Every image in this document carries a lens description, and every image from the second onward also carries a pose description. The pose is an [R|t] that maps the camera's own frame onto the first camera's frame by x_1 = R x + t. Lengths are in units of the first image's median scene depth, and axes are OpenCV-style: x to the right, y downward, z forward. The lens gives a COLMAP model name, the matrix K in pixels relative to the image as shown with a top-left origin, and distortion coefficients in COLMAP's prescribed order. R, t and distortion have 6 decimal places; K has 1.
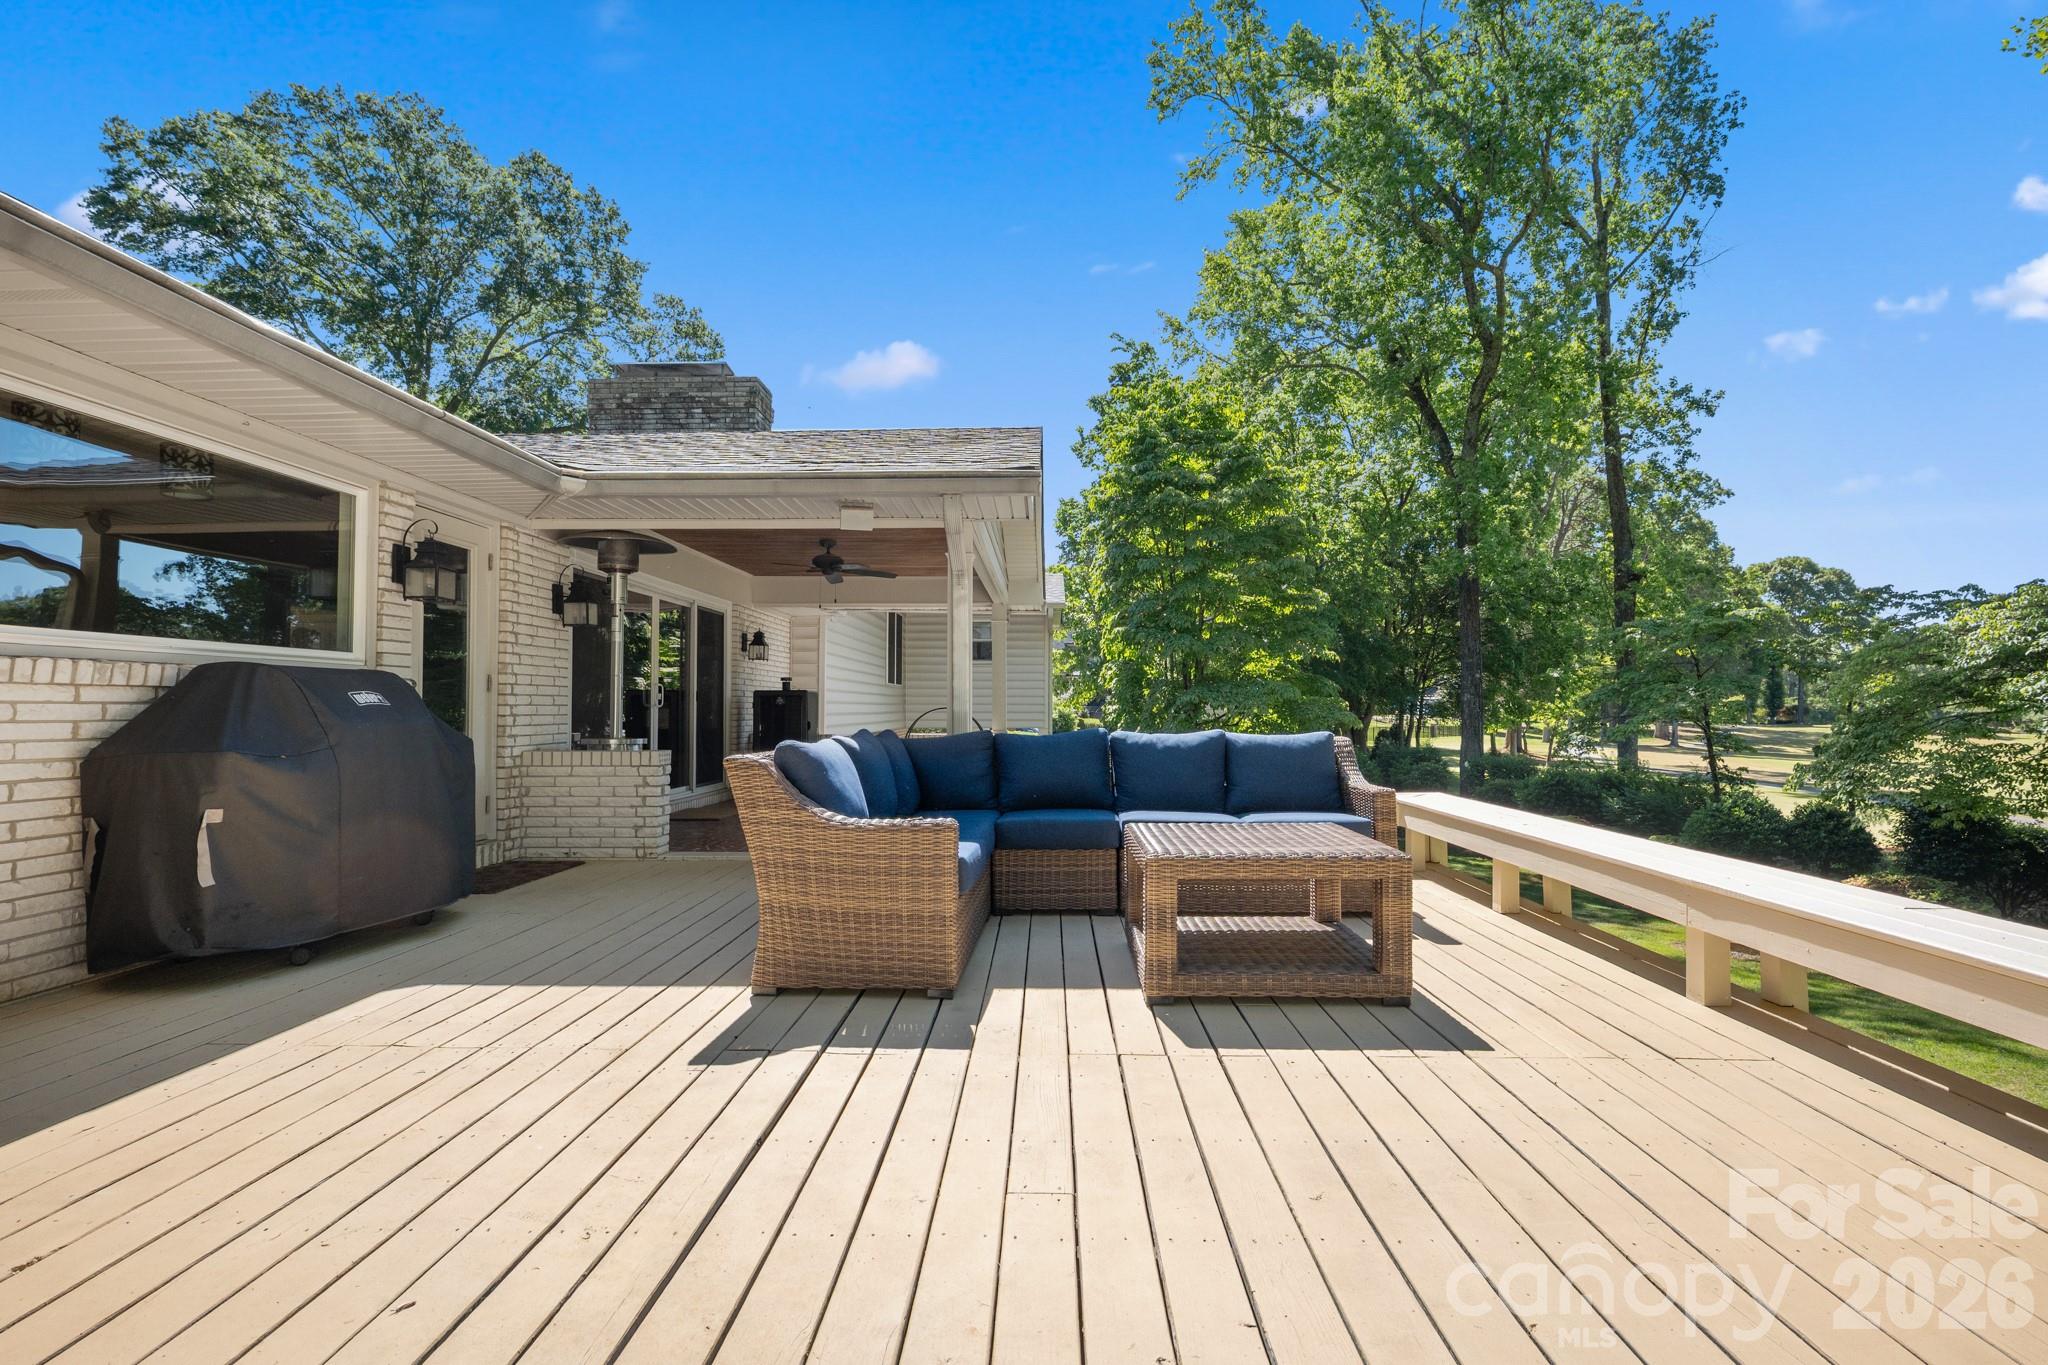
lens RADIAL K [[950.6, 0, 1015.8], [0, 950.6, 688.5], [0, 0, 1]] dist [-0.005244, 0.000680]
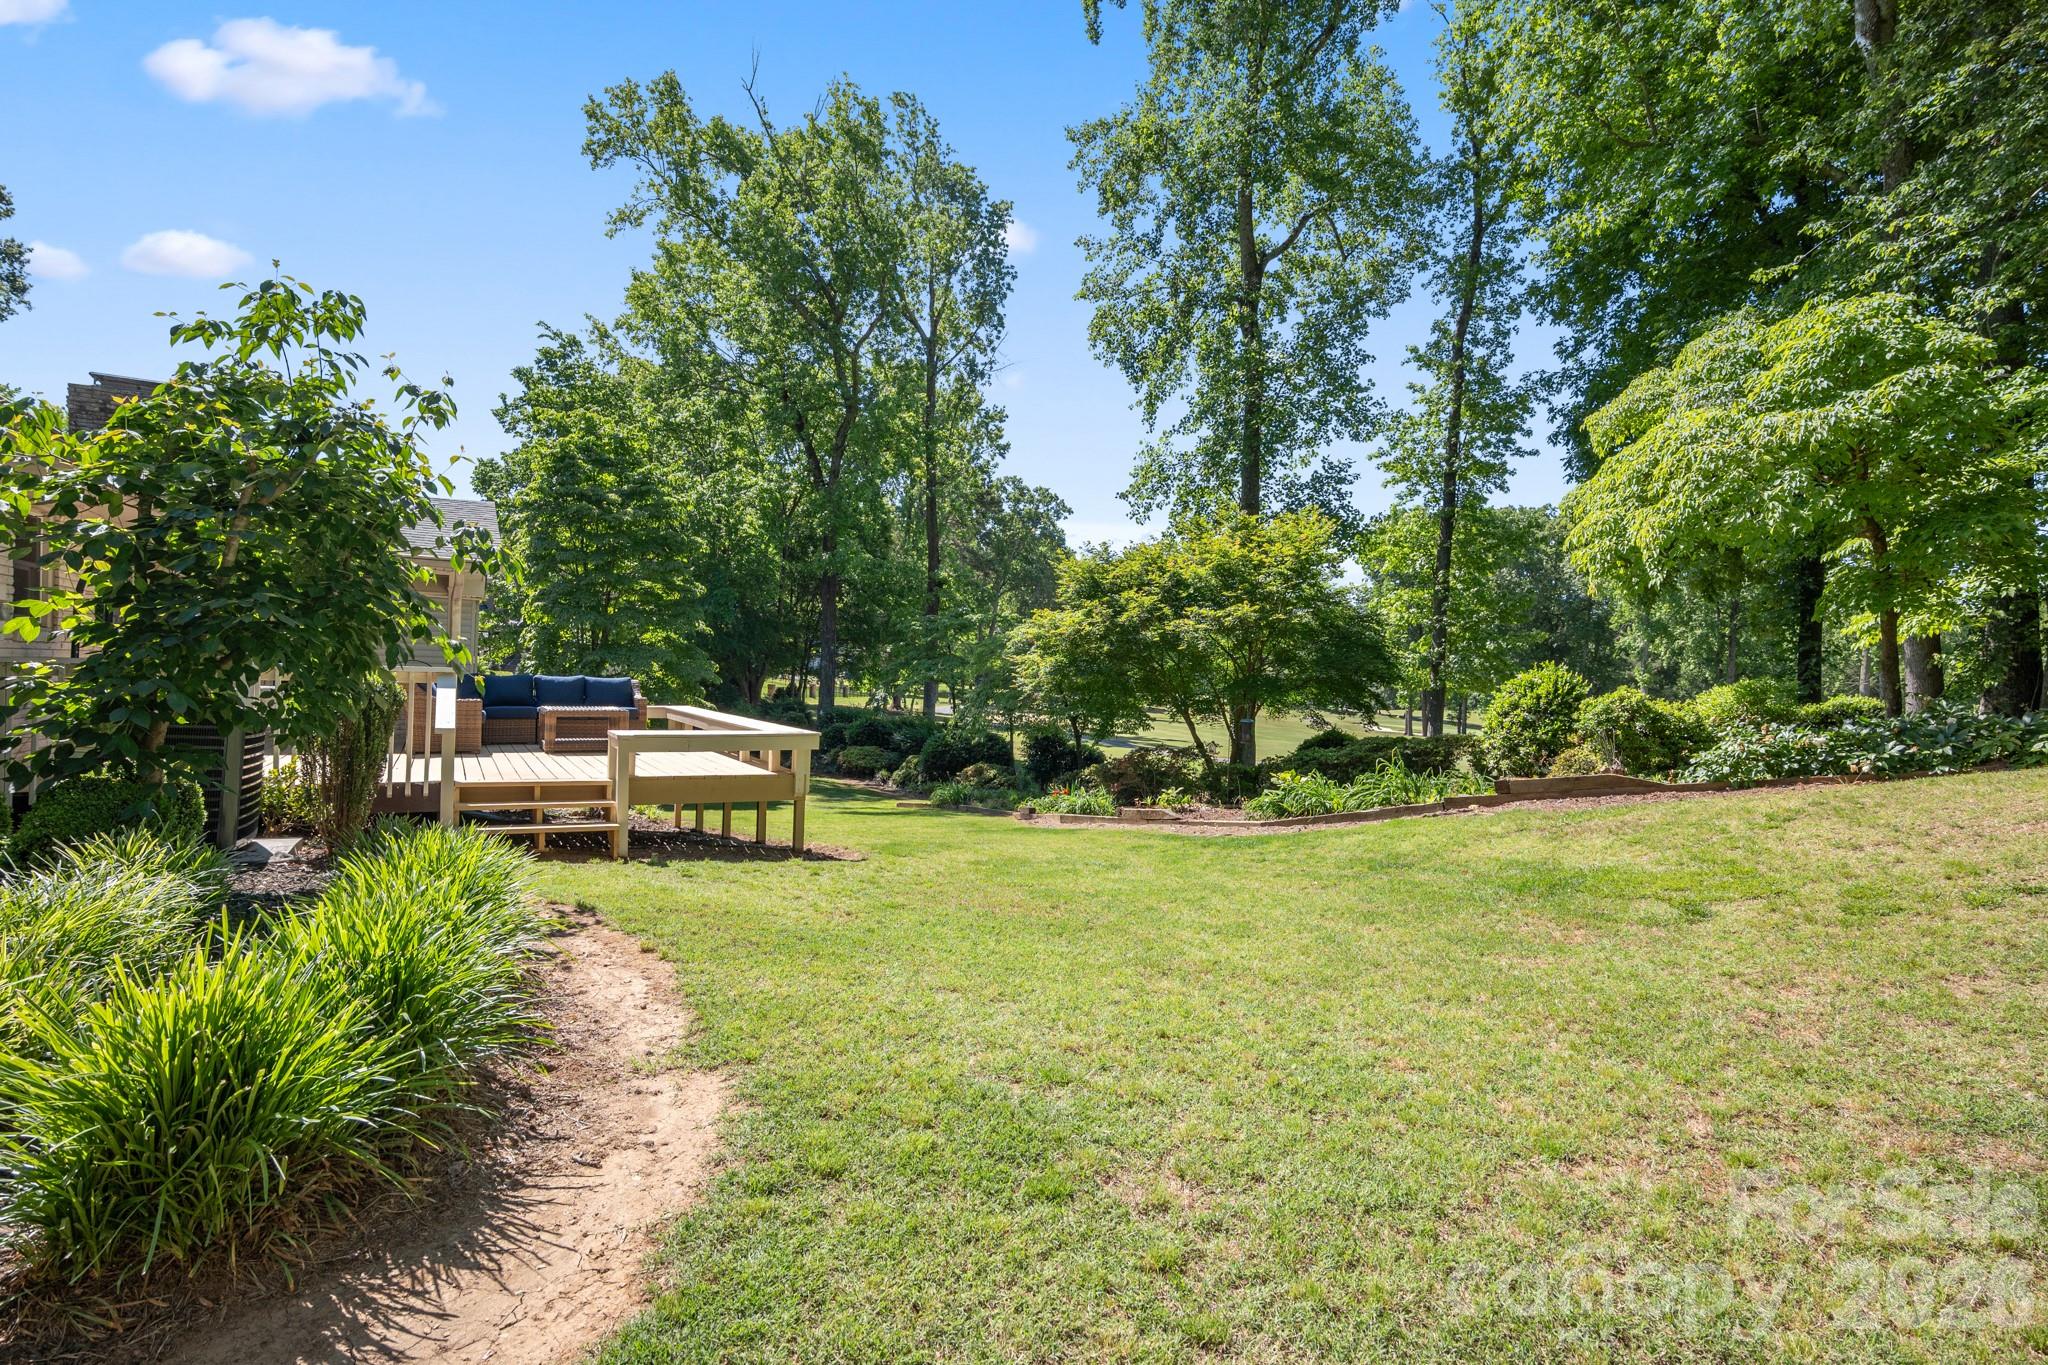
lens RADIAL K [[950.6, 0, 1028.7], [0, 950.6, 672.9], [0, 0, 1]] dist [-0.005244, 0.000680]
pose [[0.831398, 0.026167, 0.555062, -0.032449], [-0.040650, 0.999078, 0.013788, -0.007363], [-0.554189, -0.034027, 0.831695, -0.283700]]
